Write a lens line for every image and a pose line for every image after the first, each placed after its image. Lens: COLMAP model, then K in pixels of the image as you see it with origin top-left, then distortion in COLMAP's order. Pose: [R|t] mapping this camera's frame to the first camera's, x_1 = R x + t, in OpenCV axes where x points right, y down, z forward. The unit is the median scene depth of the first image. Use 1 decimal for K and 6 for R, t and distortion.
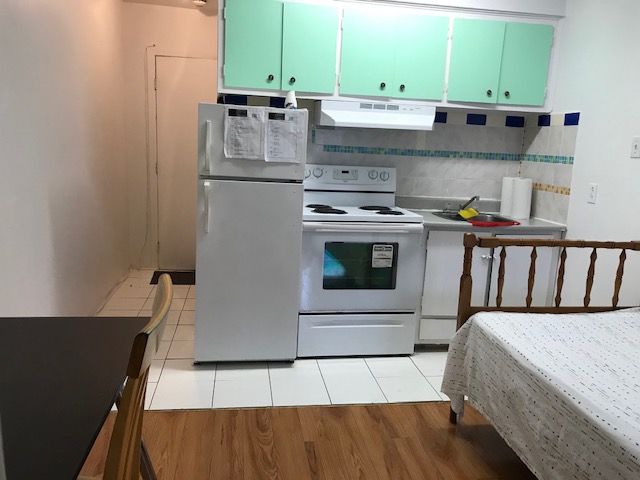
lens RADIAL K [[533.7, 0, 320.0], [0, 533.7, 240.0], [0, 0, 1]] dist [0.049008, -0.002776]
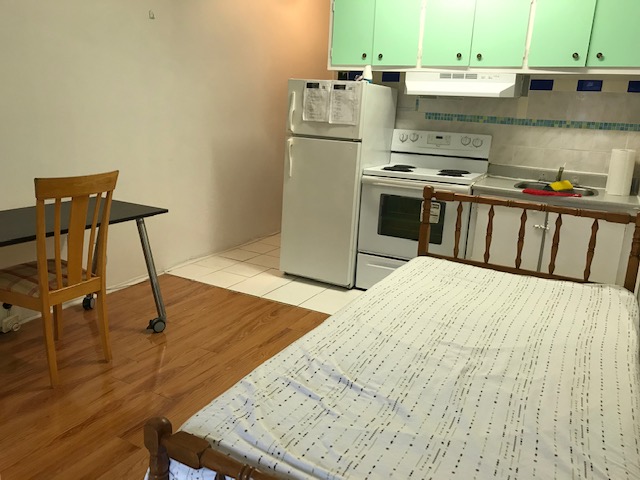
lens RADIAL K [[510.6, 0, 320.3], [0, 510.6, 254.0], [0, 0, 1]] dist [-0.008564, 0.007080]
pose [[0.795403, 0.155328, -0.585839, 0.555326], [-0.117940, 0.987792, 0.101771, 0.034215], [0.594495, -0.011855, 0.804012, 0.004983]]
